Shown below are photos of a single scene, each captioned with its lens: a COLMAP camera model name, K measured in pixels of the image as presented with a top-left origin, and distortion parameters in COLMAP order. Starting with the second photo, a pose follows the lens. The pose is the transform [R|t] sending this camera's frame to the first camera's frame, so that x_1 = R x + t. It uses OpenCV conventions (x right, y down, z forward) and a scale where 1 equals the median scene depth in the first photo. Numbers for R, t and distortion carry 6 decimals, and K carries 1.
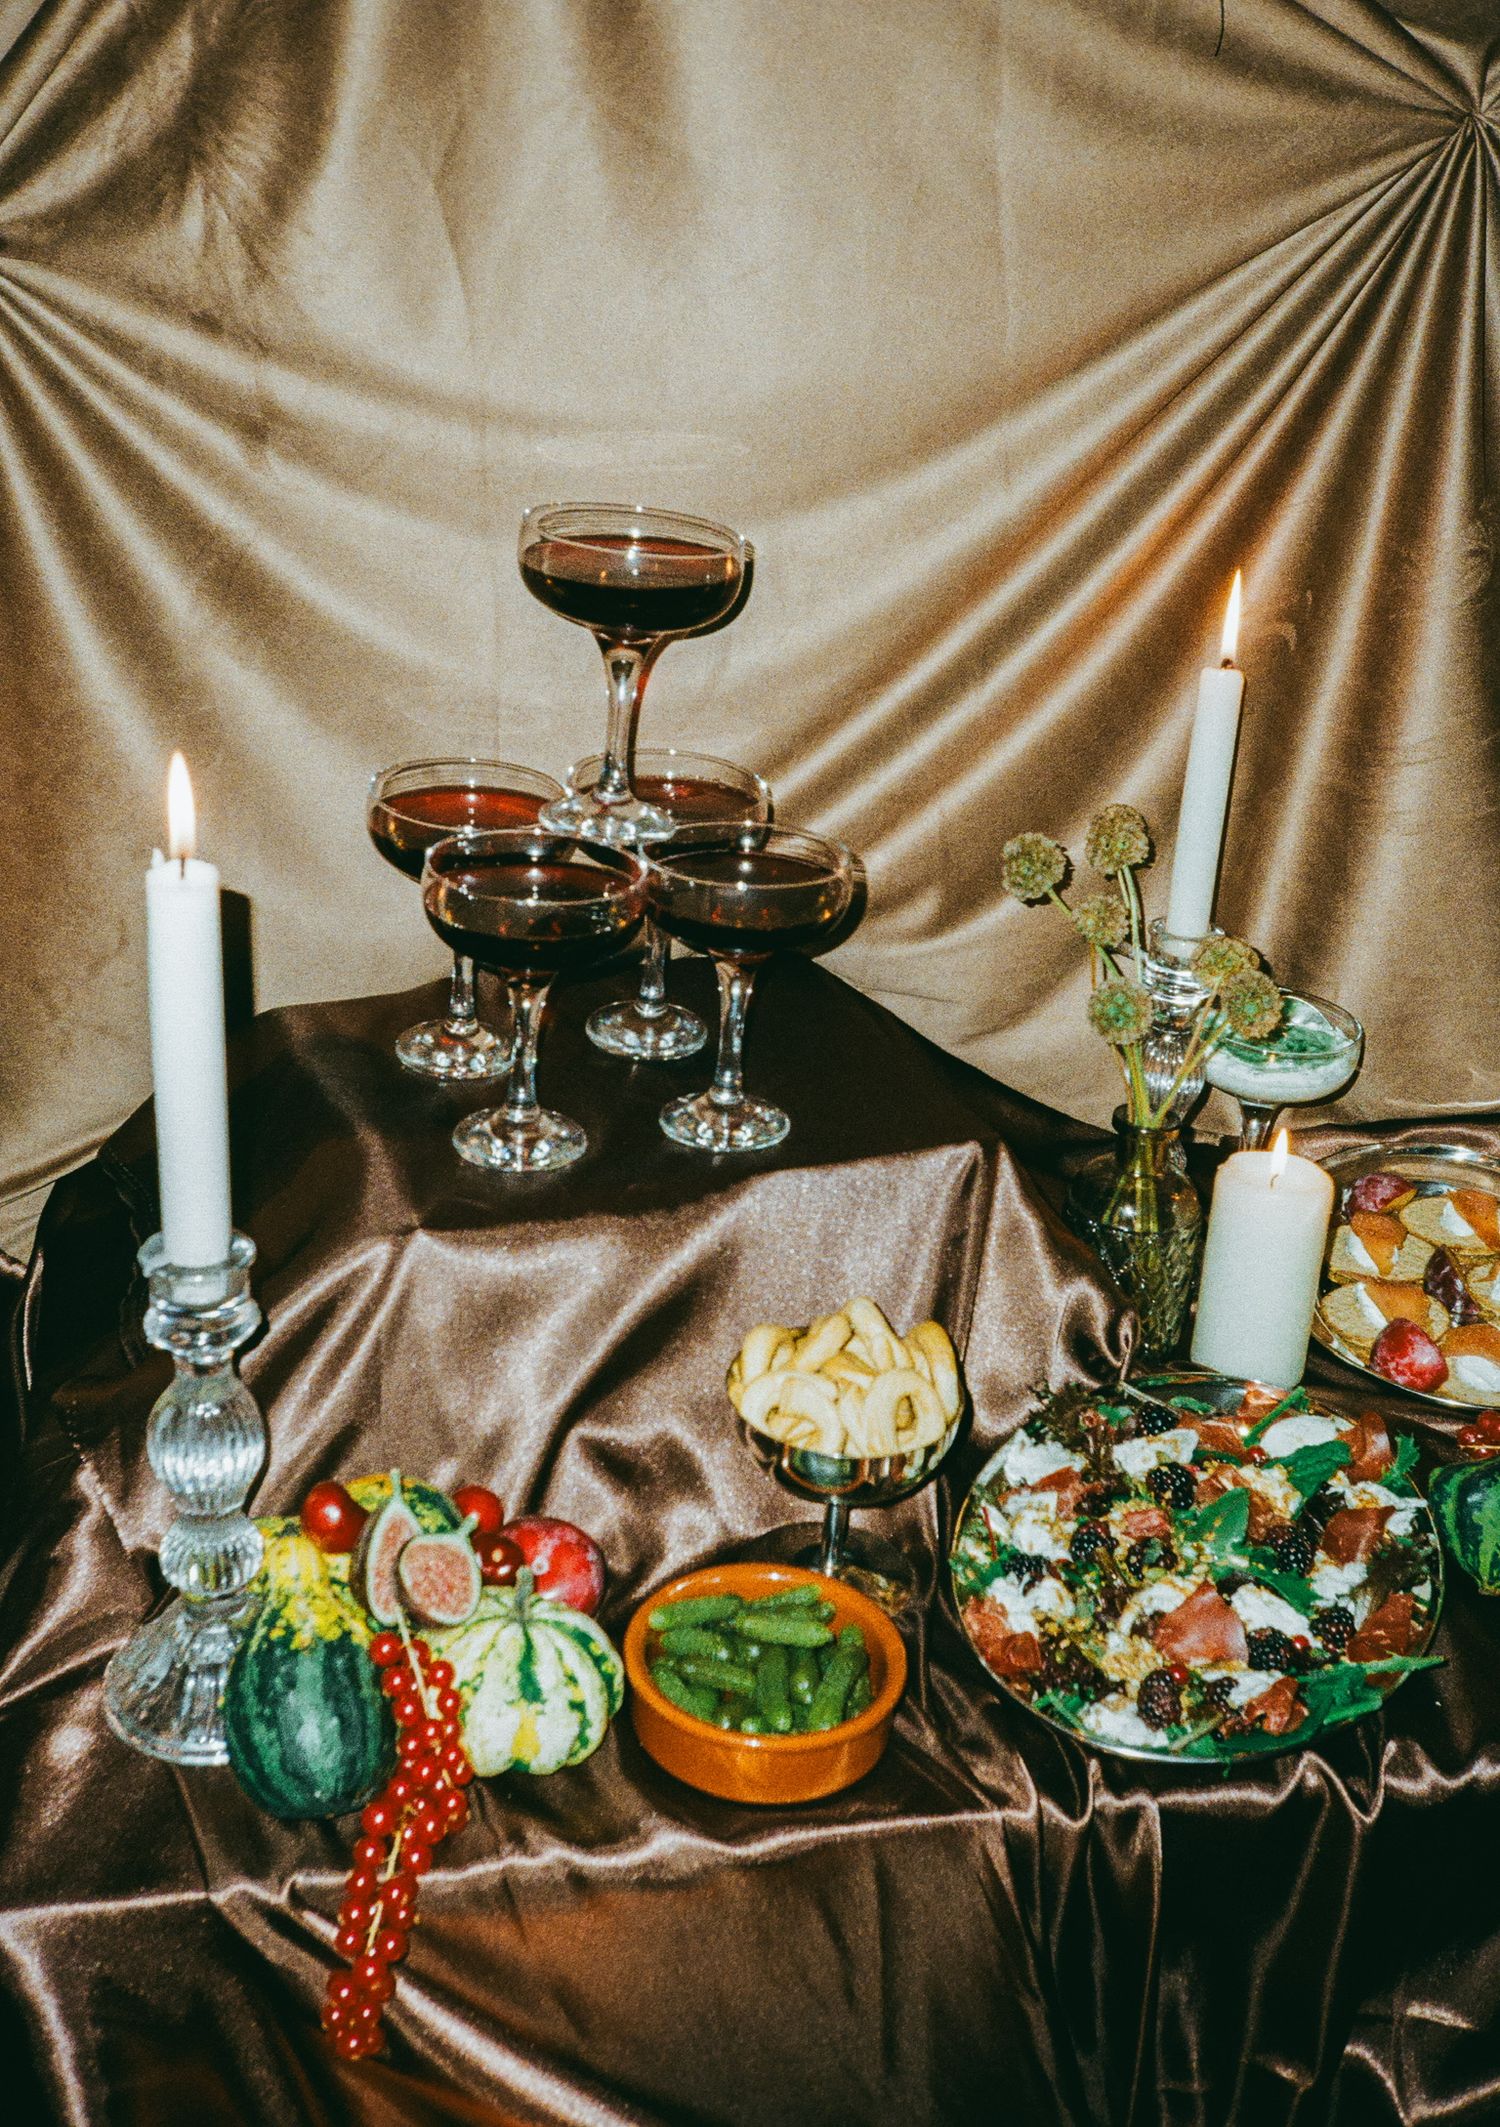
lens RADIAL K [[2314.2, 0, 705.1], [0, 2314.2, 1107.2], [0, 0, 1]] dist [-0.037964, 0.000000]
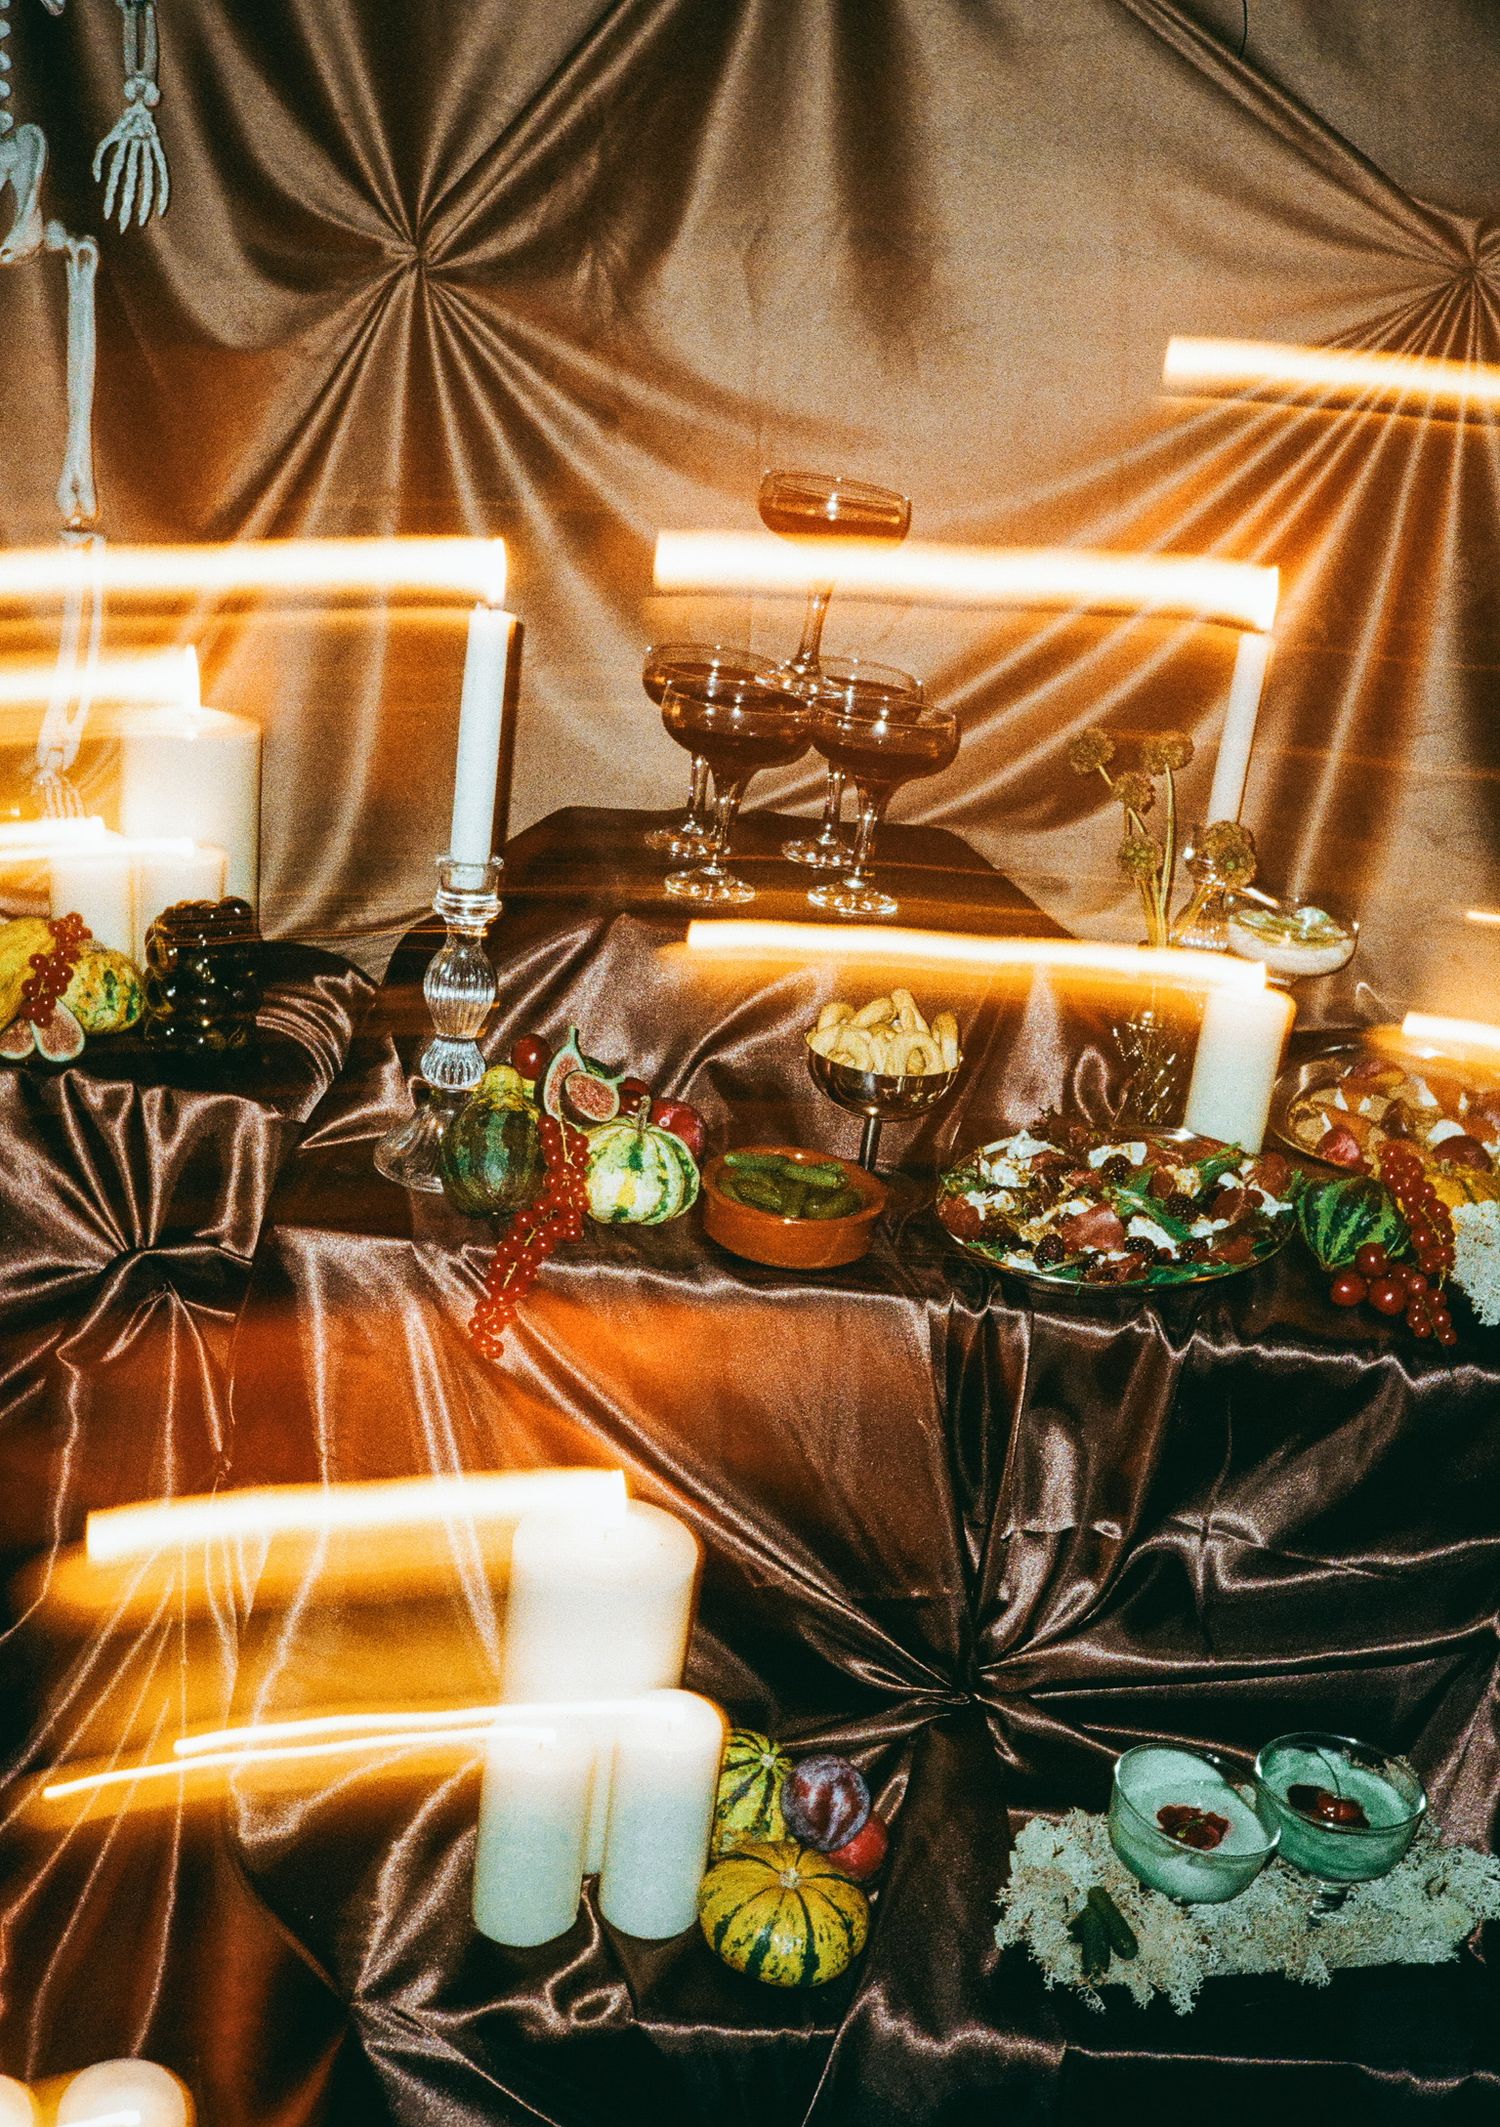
lens RADIAL K [[2314.2, 0, 704.0], [0, 2314.2, 1094.2], [0, 0, 1]] dist [-0.037964, 0.000000]
pose [[0.974014, 0.128949, -0.186196, 0.220726], [-0.145572, 0.986229, -0.078499, 0.276170], [0.173510, 0.103564, 0.979372, -0.461946]]
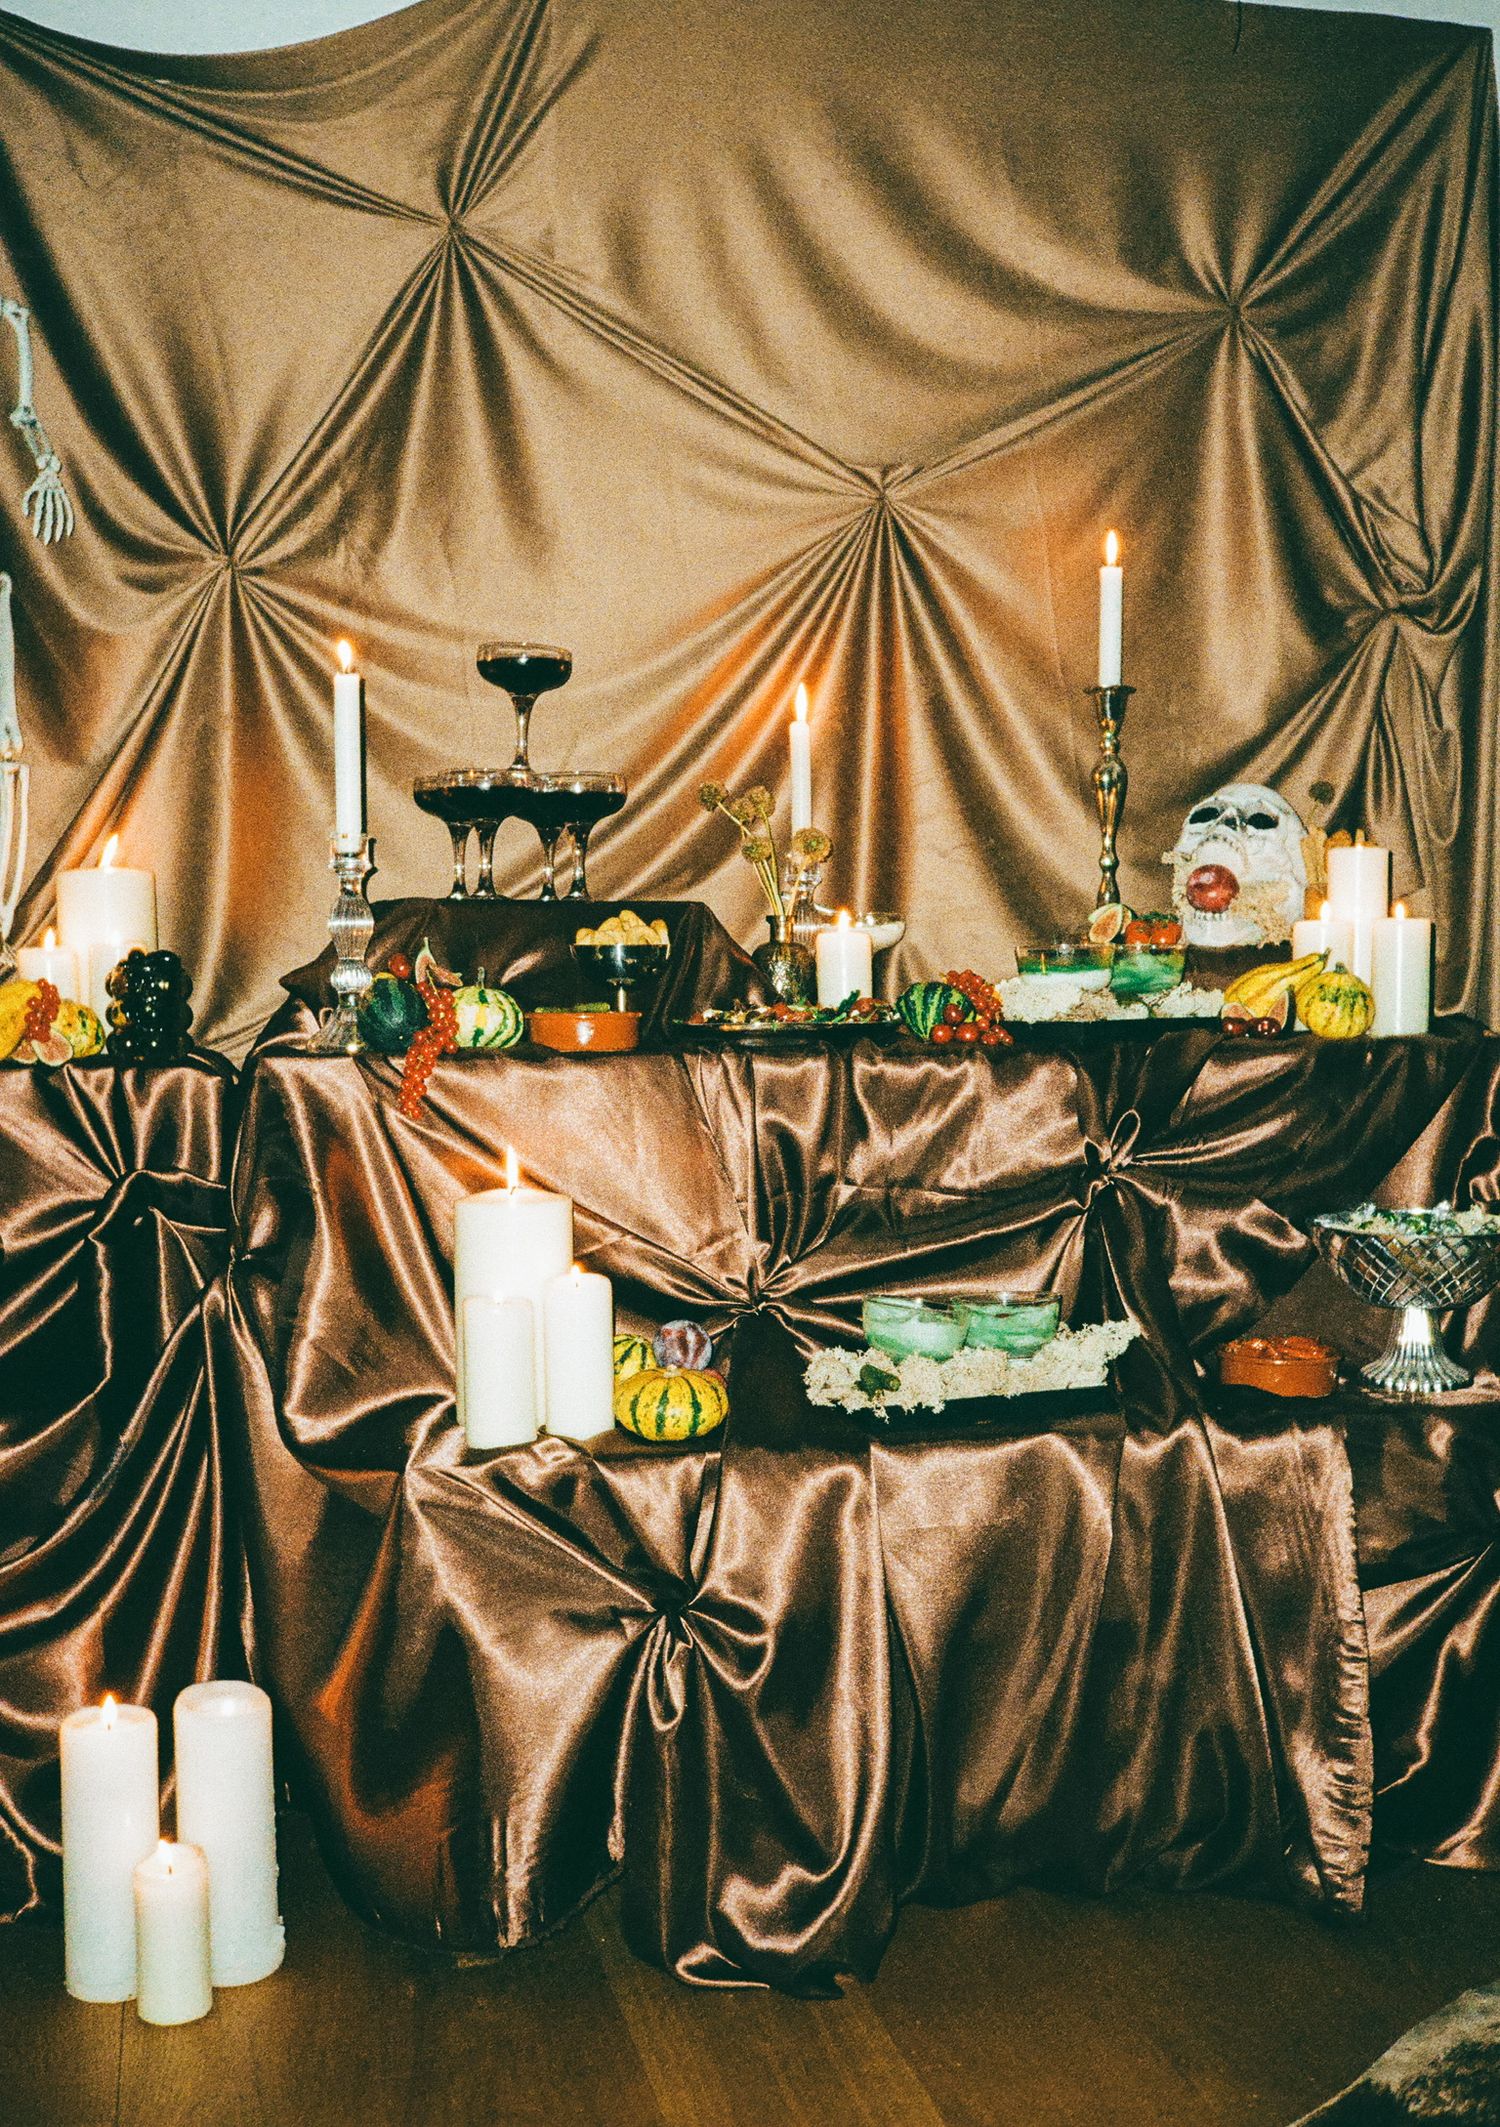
lens RADIAL K [[2314.2, 0, 648.7], [0, 2314.2, 1136.0], [0, 0, 1]] dist [-0.037964, 0.000000]
pose [[0.997126, -0.066368, -0.036528, 0.152058], [0.047679, 0.924495, -0.378200, 1.121914], [0.058871, 0.375371, 0.925003, -1.012897]]
